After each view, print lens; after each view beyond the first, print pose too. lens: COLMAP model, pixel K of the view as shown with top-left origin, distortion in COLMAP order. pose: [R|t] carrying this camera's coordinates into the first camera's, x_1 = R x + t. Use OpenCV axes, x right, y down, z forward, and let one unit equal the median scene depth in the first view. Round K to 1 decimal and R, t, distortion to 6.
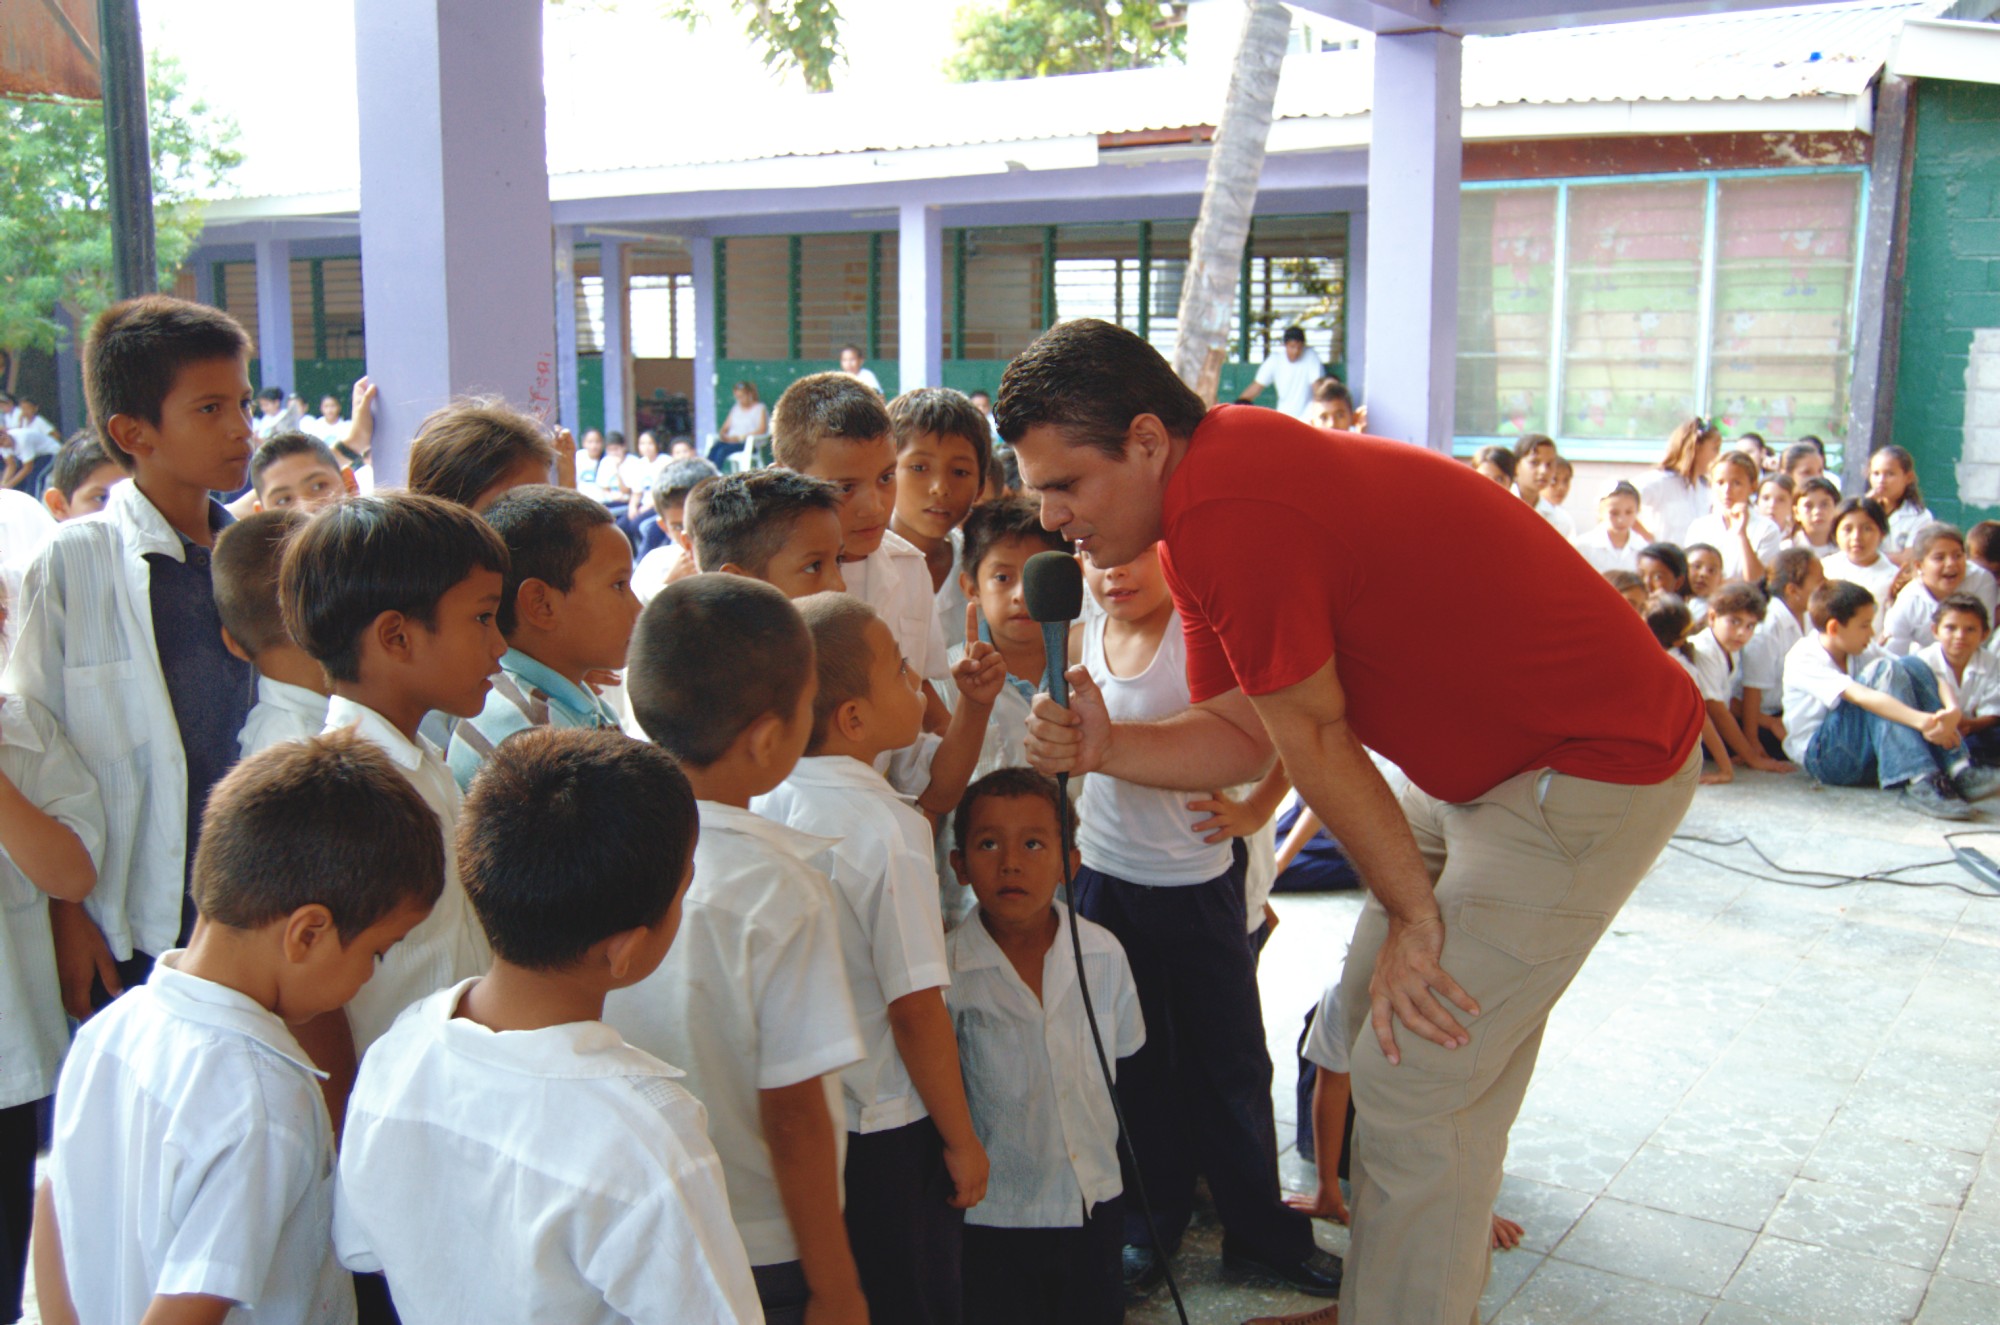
lens RADIAL K [[1973.8, 0, 1000.0], [0, 1973.8, 662.5], [0, 0, 1]] dist [-0.062087, 0.011019]
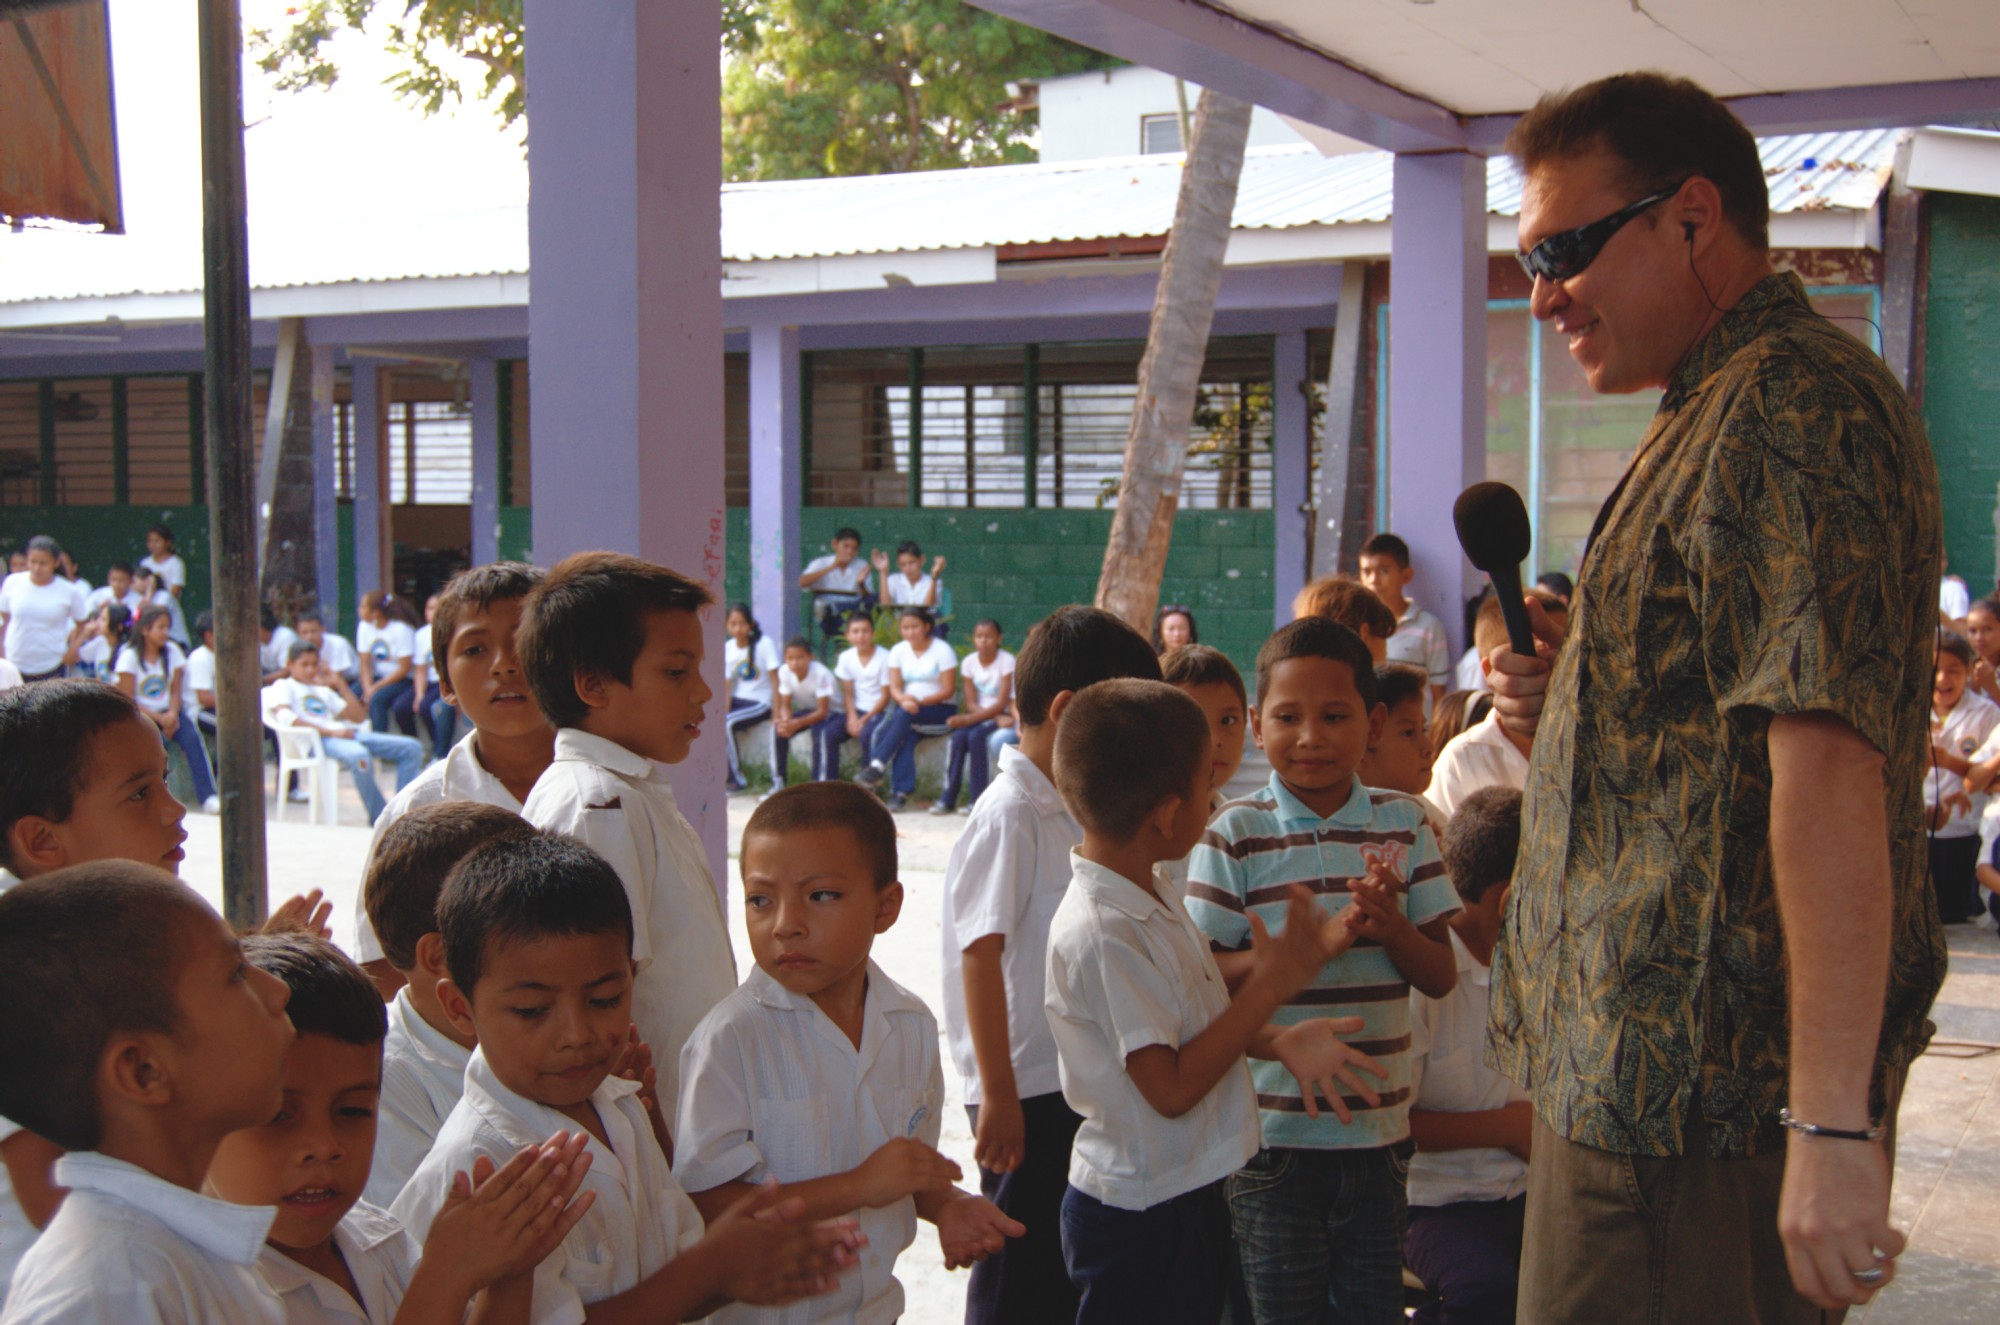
lens RADIAL K [[2519.5, 0, 1000.0], [0, 2519.5, 662.5], [0, 0, 1]] dist [-0.010214, -0.068428]
pose [[0.993831, -0.009689, 0.110478, -0.078220], [0.019546, 0.995885, -0.088497, 0.010608], [-0.109166, 0.090111, 0.989931, -0.079226]]
